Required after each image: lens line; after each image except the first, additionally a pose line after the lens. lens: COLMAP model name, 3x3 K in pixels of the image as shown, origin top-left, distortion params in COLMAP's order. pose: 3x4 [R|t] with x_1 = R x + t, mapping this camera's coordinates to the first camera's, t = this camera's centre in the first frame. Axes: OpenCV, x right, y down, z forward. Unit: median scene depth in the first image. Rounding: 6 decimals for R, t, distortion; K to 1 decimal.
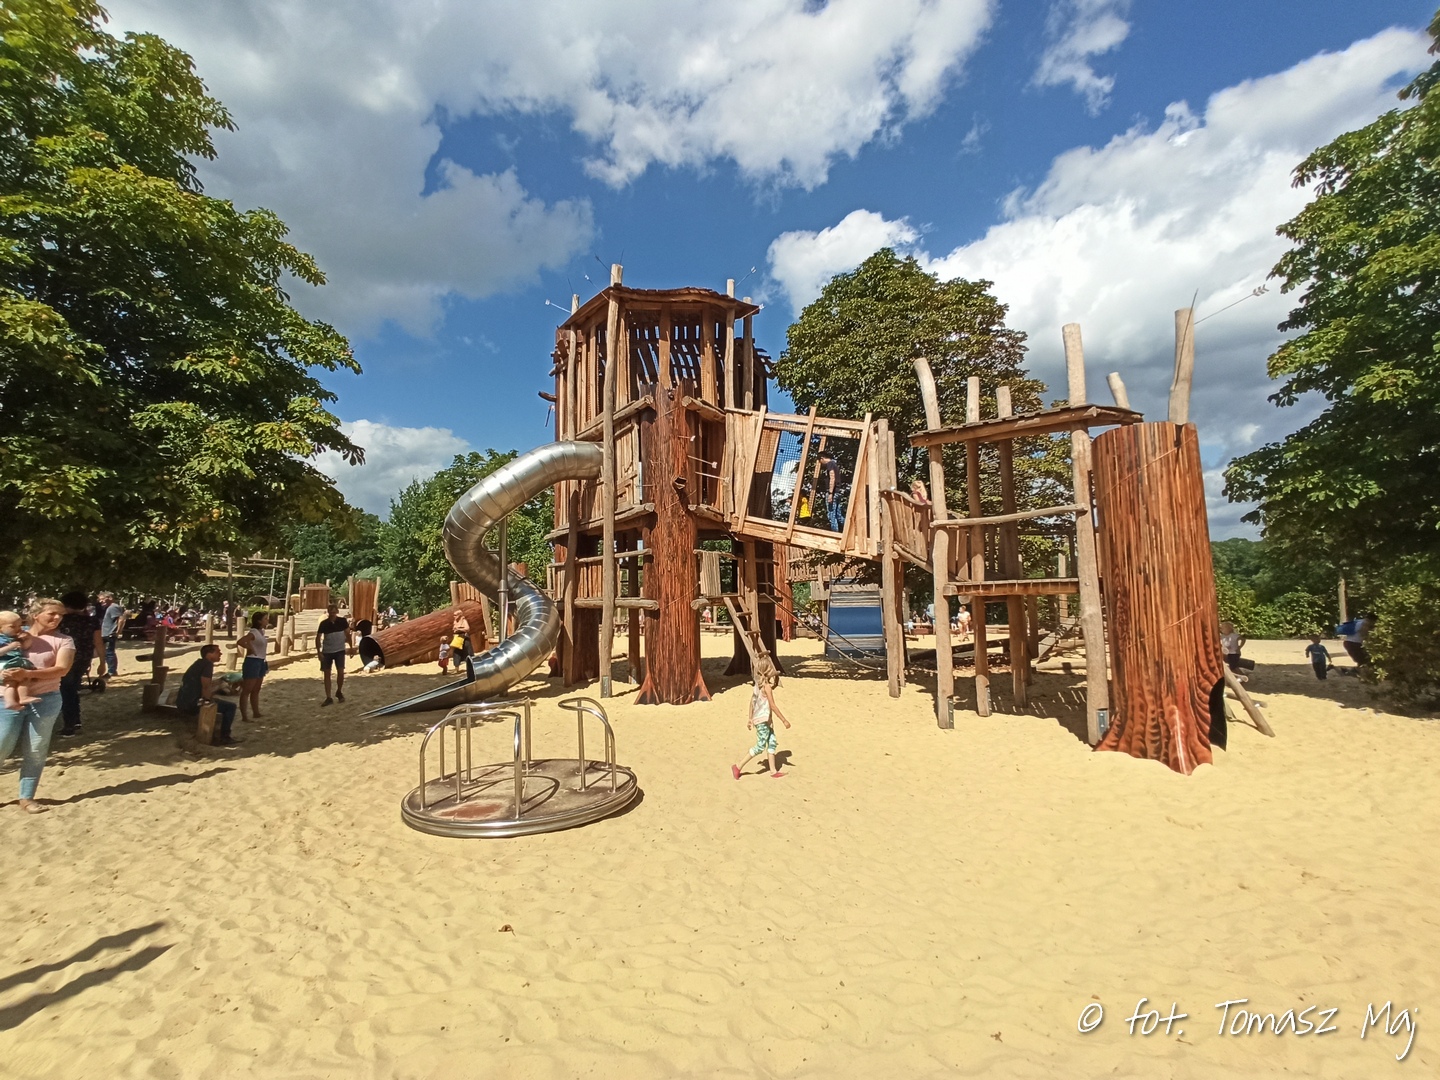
lens RADIAL K [[662.1, 0, 721.5], [0, 662.1, 538.7], [0, 0, 1]] dist [-0.047373, 0.001800]
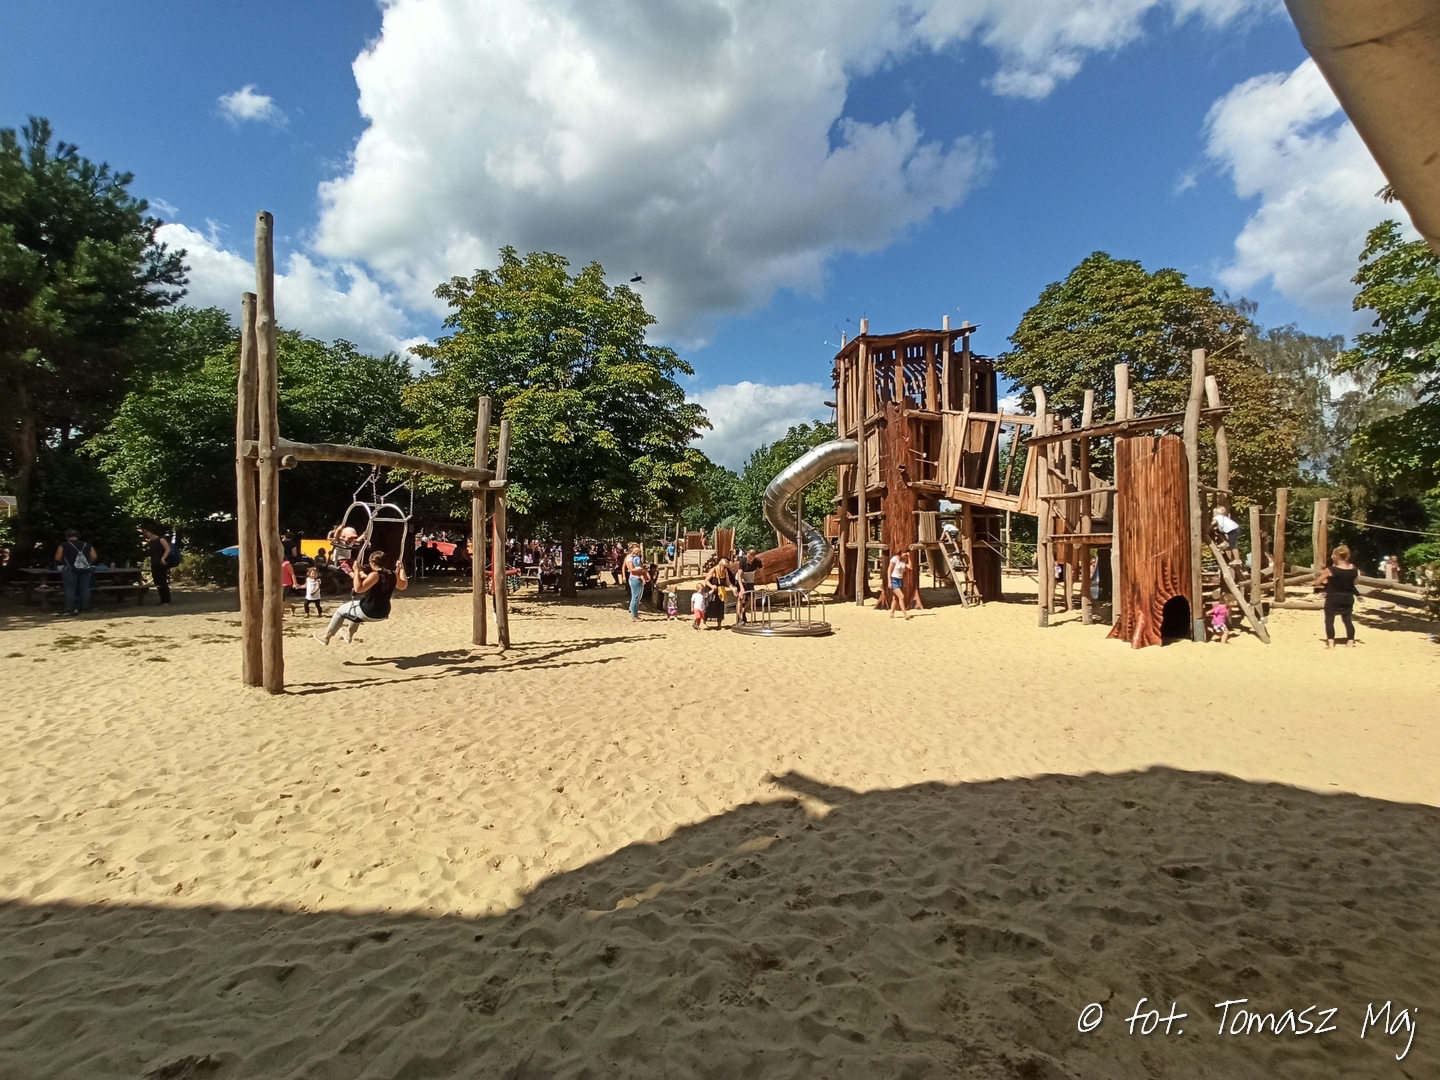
lens RADIAL K [[662.1, 0, 717.2], [0, 662.1, 537.6], [0, 0, 1]] dist [-0.047373, 0.001800]
pose [[0.868793, 0.006741, -0.495130, 0.304822], [0.033374, 0.996837, 0.072132, -0.045521], [0.494050, -0.079192, 0.865820, -0.512625]]
